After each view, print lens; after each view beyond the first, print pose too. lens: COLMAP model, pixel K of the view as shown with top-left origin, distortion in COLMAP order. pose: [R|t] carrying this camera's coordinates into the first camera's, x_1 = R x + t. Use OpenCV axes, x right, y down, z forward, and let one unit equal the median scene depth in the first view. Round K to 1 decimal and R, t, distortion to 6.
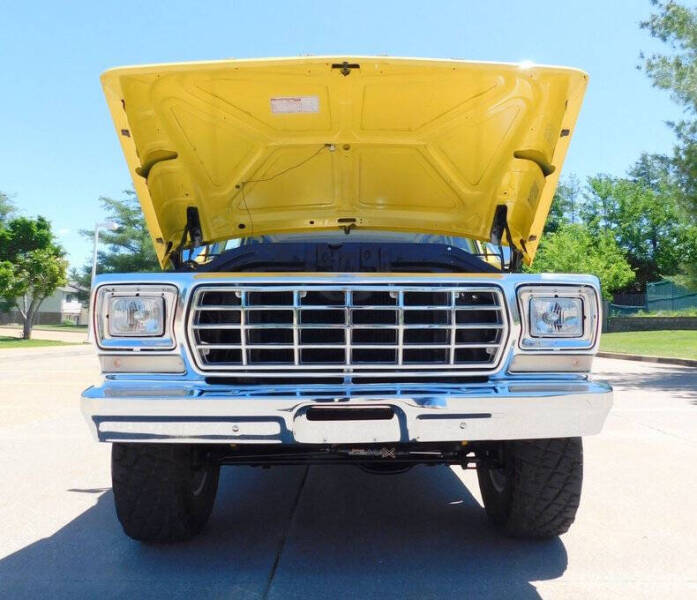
lens RADIAL K [[577.0, 0, 359.3], [0, 577.0, 284.2], [0, 0, 1]] dist [-0.038818, 0.019357]
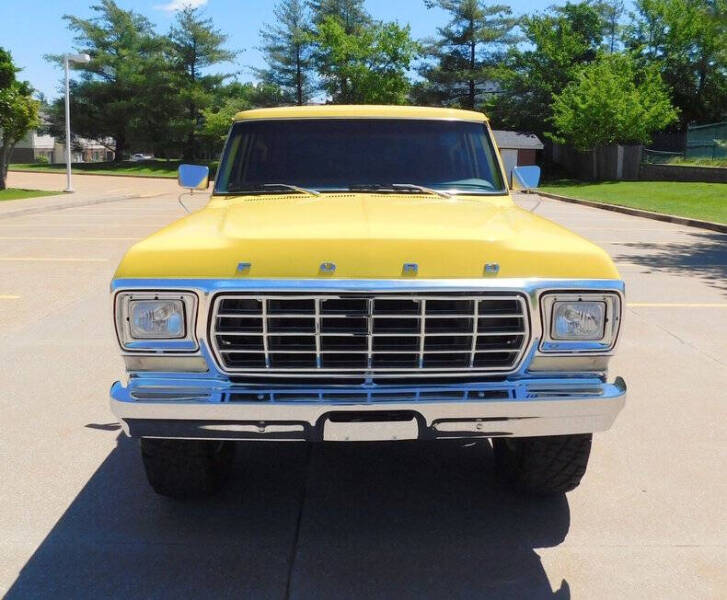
lens RADIAL K [[633.8, 0, 363.2], [0, 633.8, 268.9], [0, 0, 1]] dist [-0.039403, 0.016285]
pose [[0.999982, 0.005850, -0.000942, -0.029242], [-0.005444, 0.969761, 0.243994, -0.291523], [0.002341, -0.243984, 0.969776, -0.038729]]
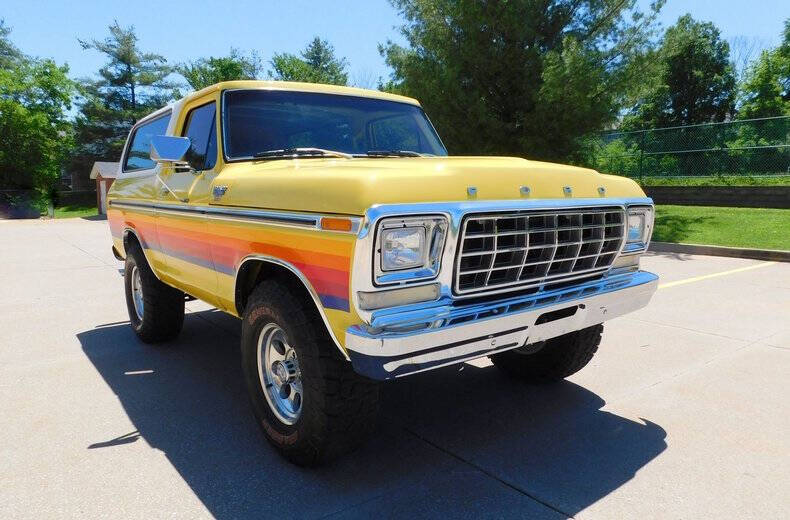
lens RADIAL K [[552.9, 0, 384.8], [0, 552.9, 267.9], [0, 0, 1]] dist [-0.049525, 0.015712]
pose [[0.816807, -0.091205, 0.569656, -0.921238], [-0.030500, 0.979217, 0.200510, -0.094870], [-0.576105, -0.181152, 0.797049, 0.269099]]
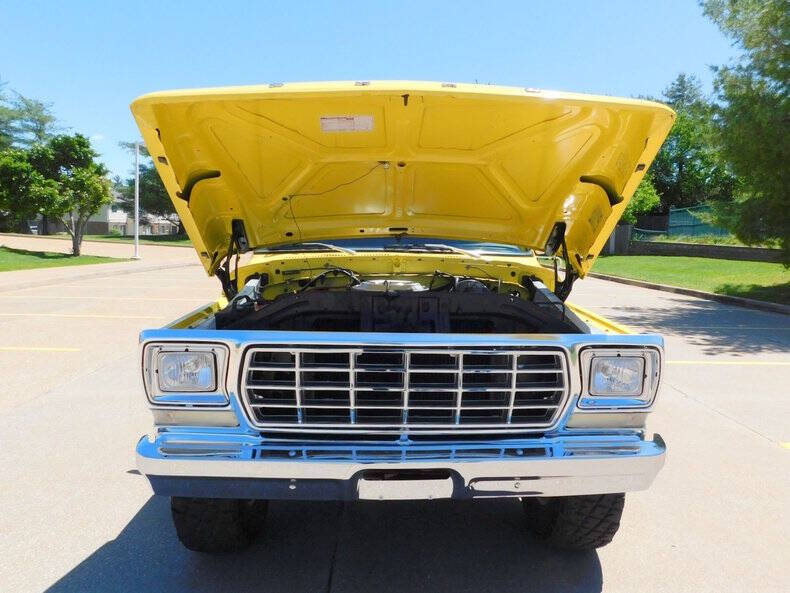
lens RADIAL K [[543.2, 0, 398.9], [0, 543.2, 298.6], [0, 0, 1]] dist [-0.035827, 0.020426]
pose [[0.999795, 0.015551, 0.012936, -0.043365], [-0.017714, 0.981866, 0.188745, -0.238618], [-0.009767, -0.188936, 0.981941, 0.121984]]
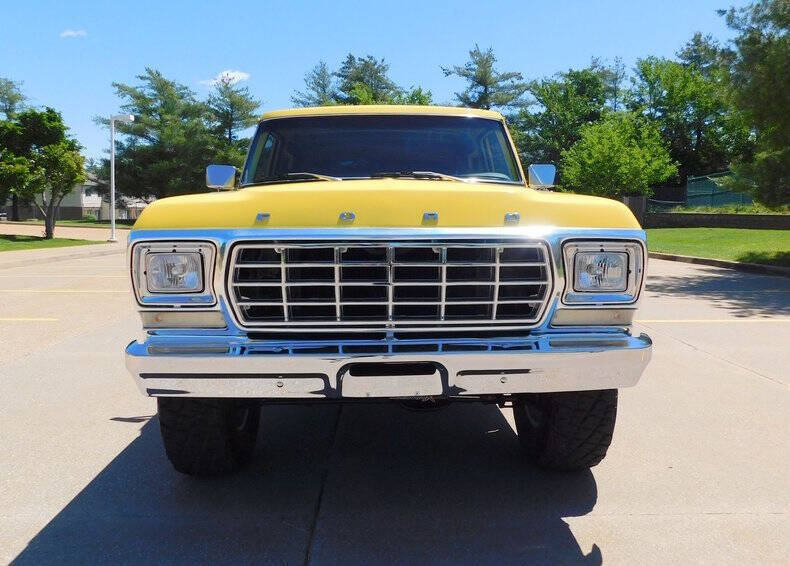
lens RADIAL K [[590.9, 0, 391.2], [0, 590.9, 281.5], [0, 0, 1]] dist [-0.038923, 0.016944]
pose [[0.999991, -0.002196, 0.003503, -0.020522], [0.001528, 0.983584, 0.180445, -0.107780], [-0.003842, -0.180438, 0.983579, 0.005758]]
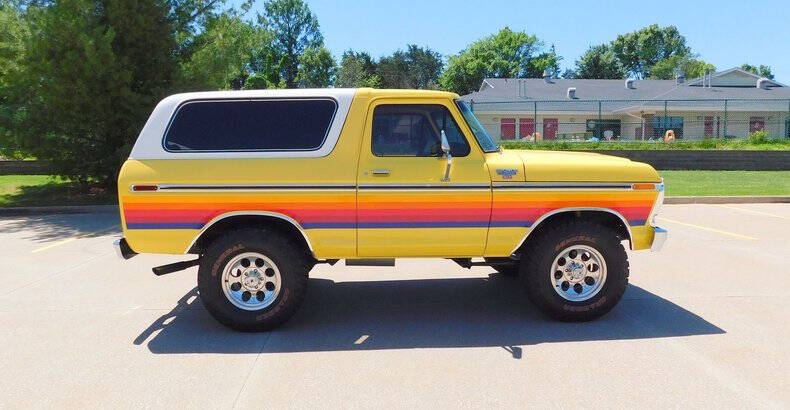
lens RADIAL K [[565.9, 0, 391.8], [0, 565.9, 205.3], [0, 0, 1]] dist [-0.058309, 0.002583]
pose [[-0.028929, -0.100113, 0.994555, -2.496953], [-0.064467, 0.993087, 0.098090, -0.056001], [-0.997500, -0.061279, -0.035183, 2.040968]]
